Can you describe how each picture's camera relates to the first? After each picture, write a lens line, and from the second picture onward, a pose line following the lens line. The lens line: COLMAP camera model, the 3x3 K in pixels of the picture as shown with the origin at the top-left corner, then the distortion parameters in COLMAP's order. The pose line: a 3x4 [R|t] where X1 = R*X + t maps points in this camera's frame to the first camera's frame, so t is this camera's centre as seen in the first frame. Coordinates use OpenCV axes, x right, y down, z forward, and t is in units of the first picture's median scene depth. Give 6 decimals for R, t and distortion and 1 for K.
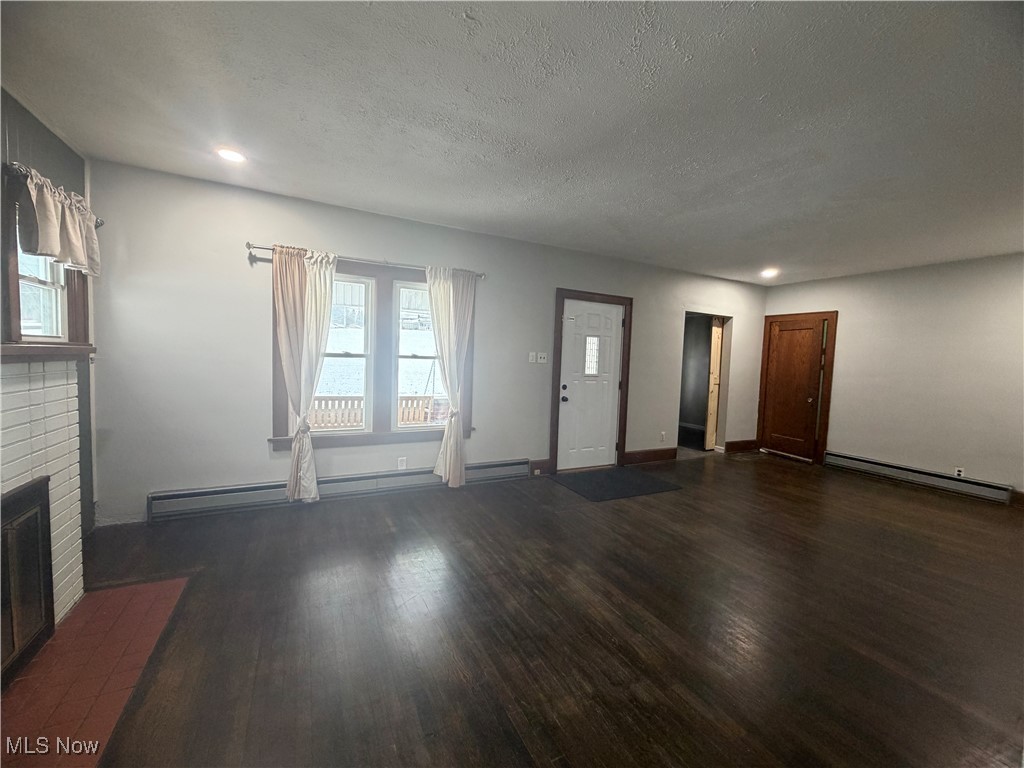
lens RADIAL K [[409.4, 0, 514.9], [0, 409.4, 381.5], [0, 0, 1]] dist [0.002029, -0.000451]
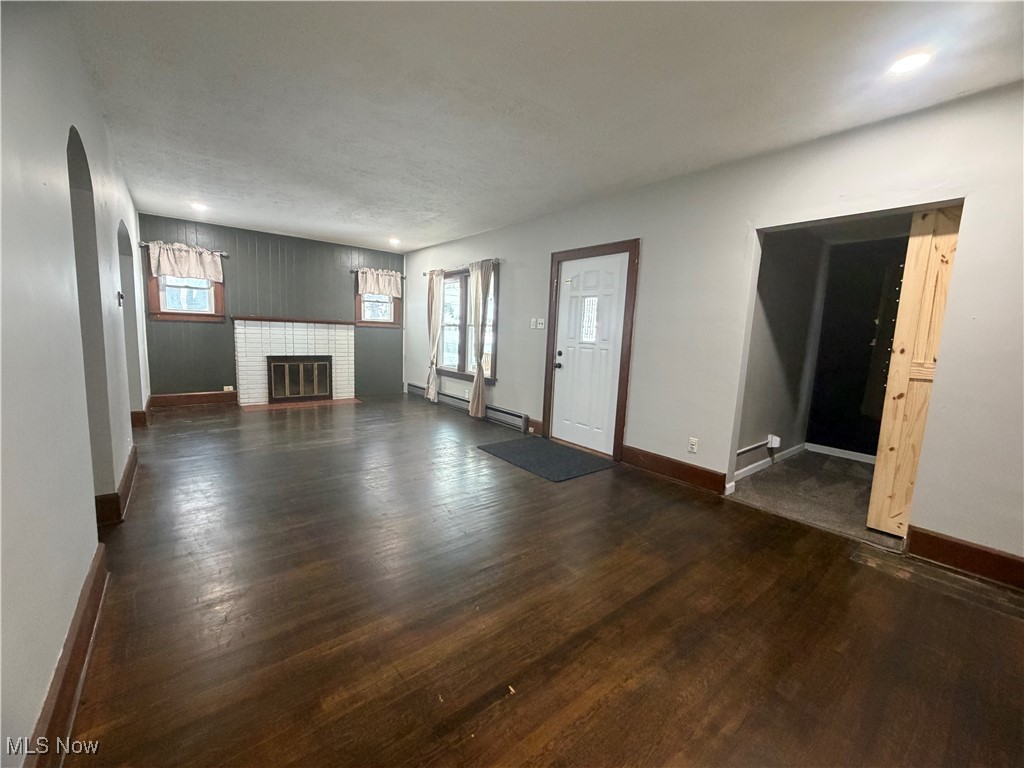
lens RADIAL K [[409.4, 0, 510.0], [0, 409.4, 385.7], [0, 0, 1]] dist [0.002029, -0.000451]
pose [[0.201684, 0.098992, -0.974435, 1.053250], [-0.089886, 0.992552, 0.082228, 0.020357], [0.975317, 0.071005, 0.209079, 0.685257]]
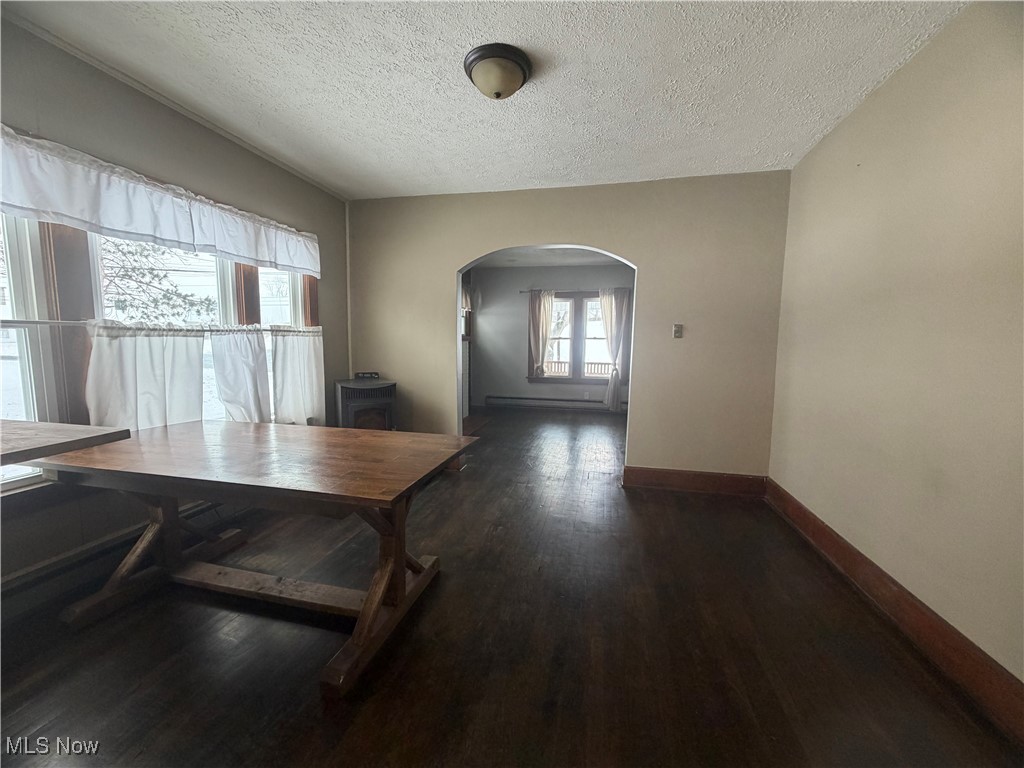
lens RADIAL K [[409.4, 0, 513.1], [0, 409.4, 384.8], [0, 0, 1]] dist [0.002029, -0.000451]
pose [[0.758292, 0.037626, -0.650828, 0.565903], [-0.017360, 0.999144, 0.037537, 0.071014], [0.651684, -0.017165, 0.758296, -0.526378]]
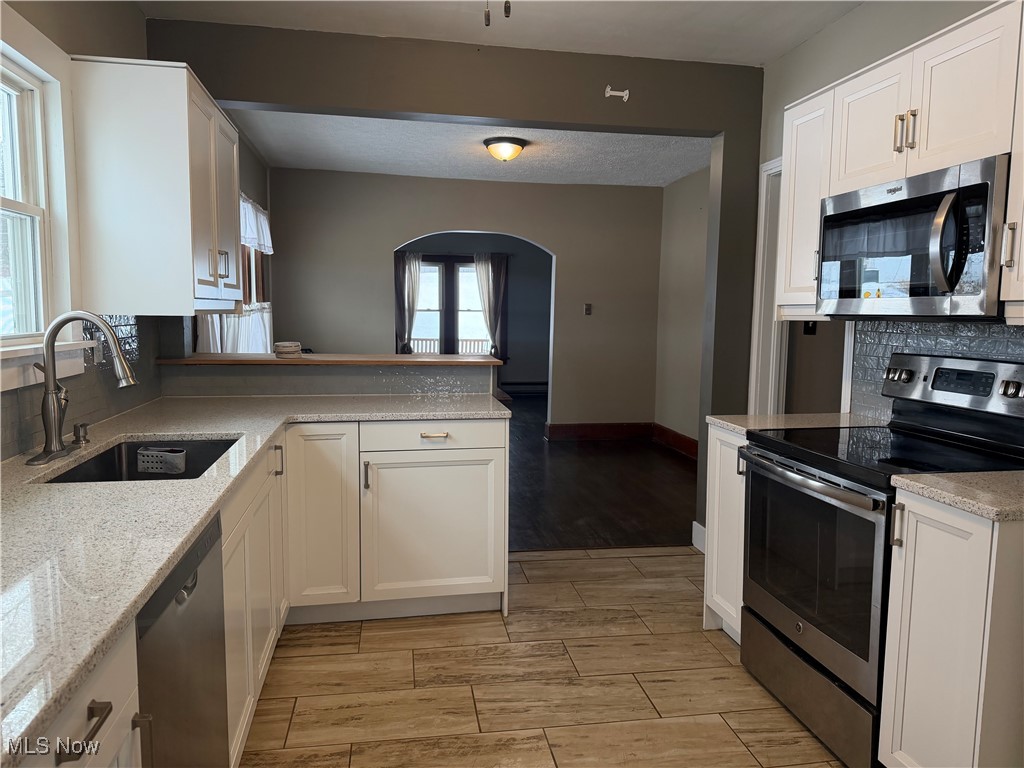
lens RADIAL K [[718.8, 0, 516.7], [0, 718.8, 387.8], [0, 0, 1]] dist [0.046539, -0.062566]
pose [[0.953526, 0.005931, -0.301253, 0.629847], [0.006610, 0.999154, 0.040593, 0.102987], [0.301238, -0.040698, 0.952680, -1.304936]]
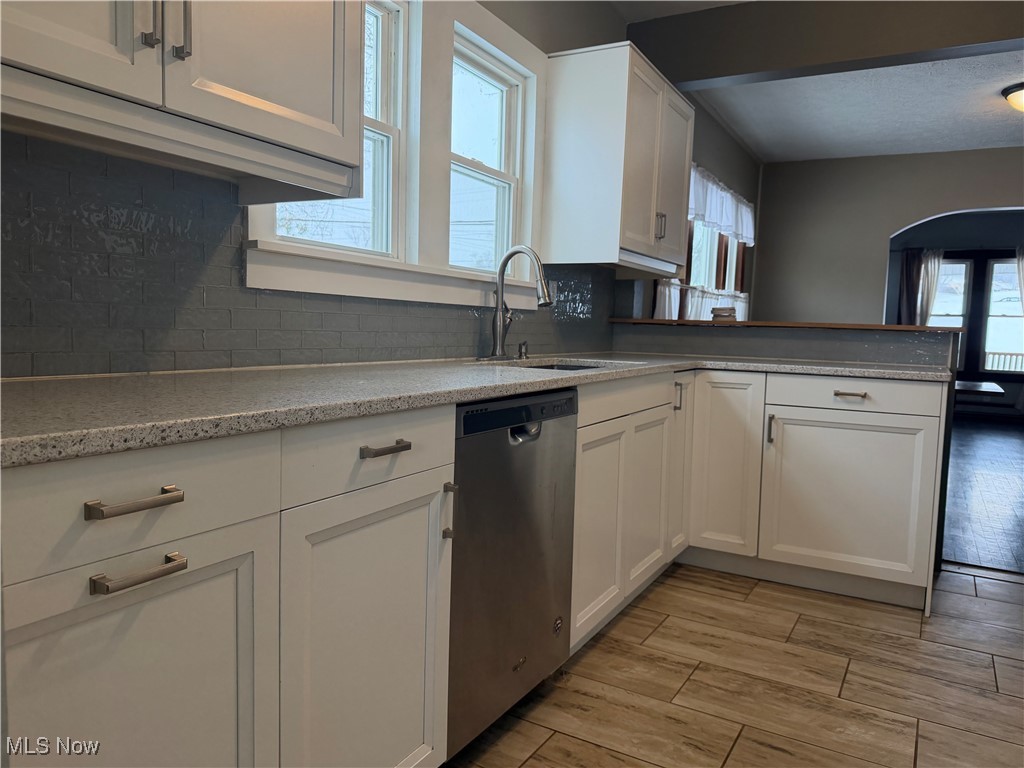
lens RADIAL K [[718.8, 0, 521.2], [0, 718.8, 392.1], [0, 0, 1]] dist [0.046539, -0.062566]
pose [[0.544466, 0.056109, -0.836904, 0.712252], [-0.057197, 0.997921, 0.029694, 0.165615], [0.836831, 0.031701, 0.546543, -1.266294]]
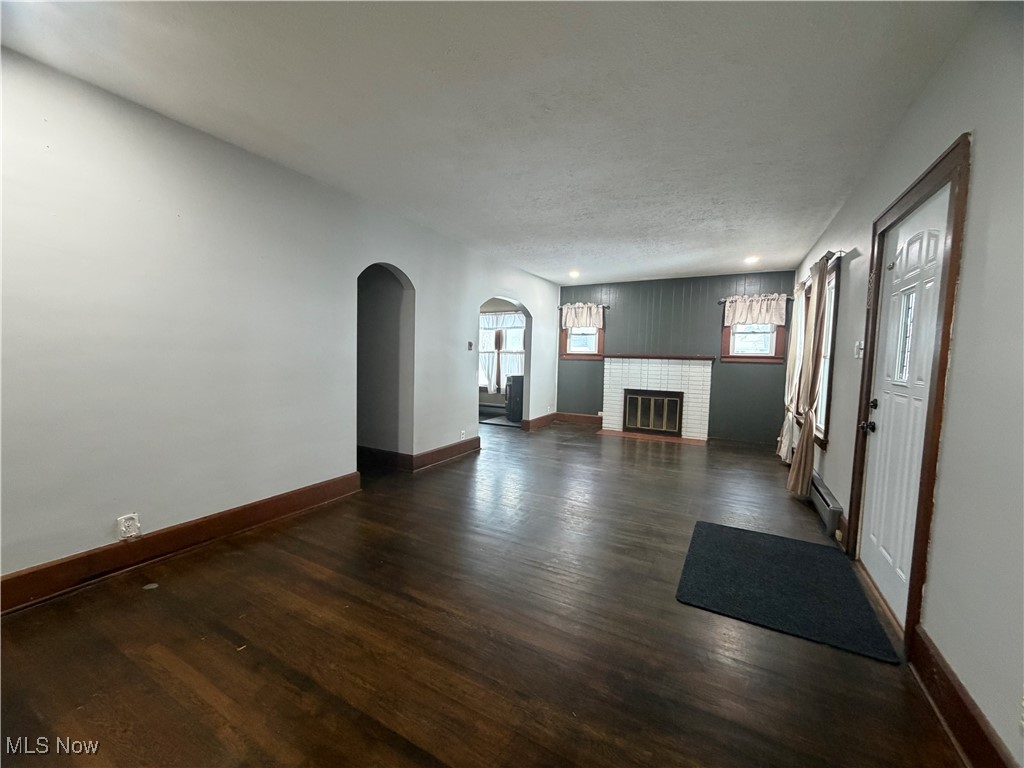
lens RADIAL K [[409.4, 0, 508.9], [0, 409.4, 383.4], [0, 0, 1]] dist [0.002029, -0.000451]
pose [[-0.832638, -0.016890, -0.553560, 0.788800], [-0.084837, 0.991627, 0.097353, -0.022549], [0.547281, 0.128022, -0.827099, 1.169622]]
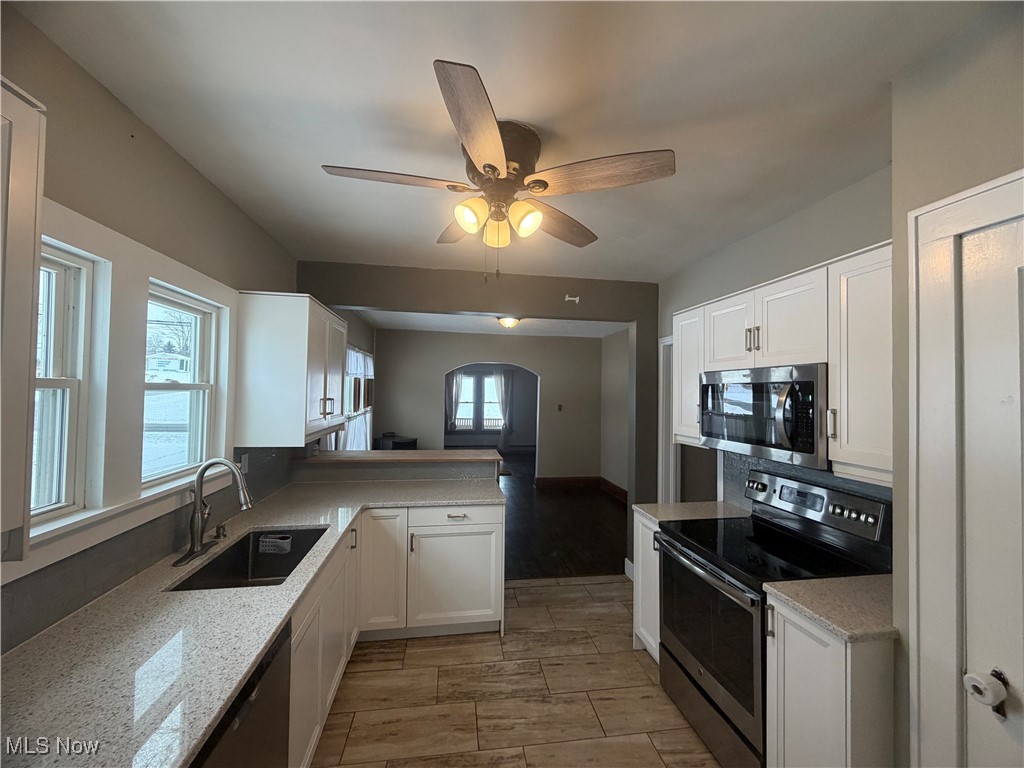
lens RADIAL K [[409.4, 0, 512.3], [0, 409.4, 384.2], [0, 0, 1]] dist [0.002029, -0.000451]
pose [[0.947182, -0.029608, -0.319327, 0.627245], [0.002445, 0.996367, -0.085134, 0.039791], [0.320687, 0.079856, 0.943813, -1.246861]]
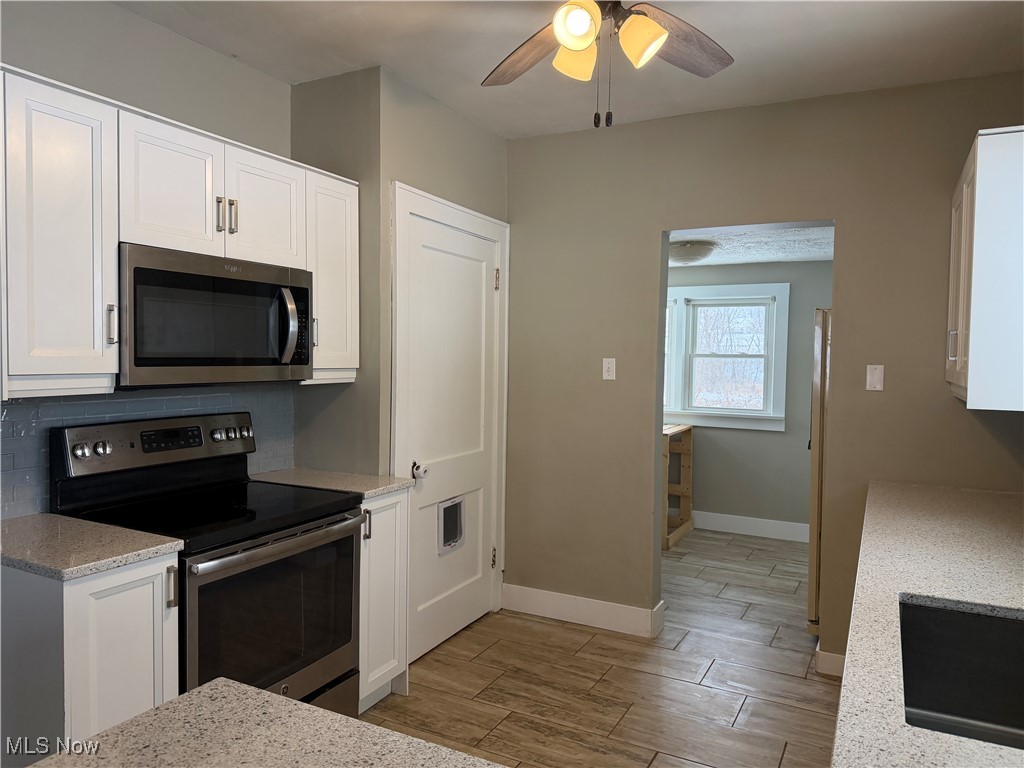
lens RADIAL K [[718.8, 0, 510.8], [0, 718.8, 386.0], [0, 0, 1]] dist [0.046539, -0.062566]
pose [[-0.567260, -0.081874, 0.819459, 0.188707], [0.011064, 0.994198, 0.106991, 0.026536], [-0.823464, 0.069758, -0.563063, -0.652121]]
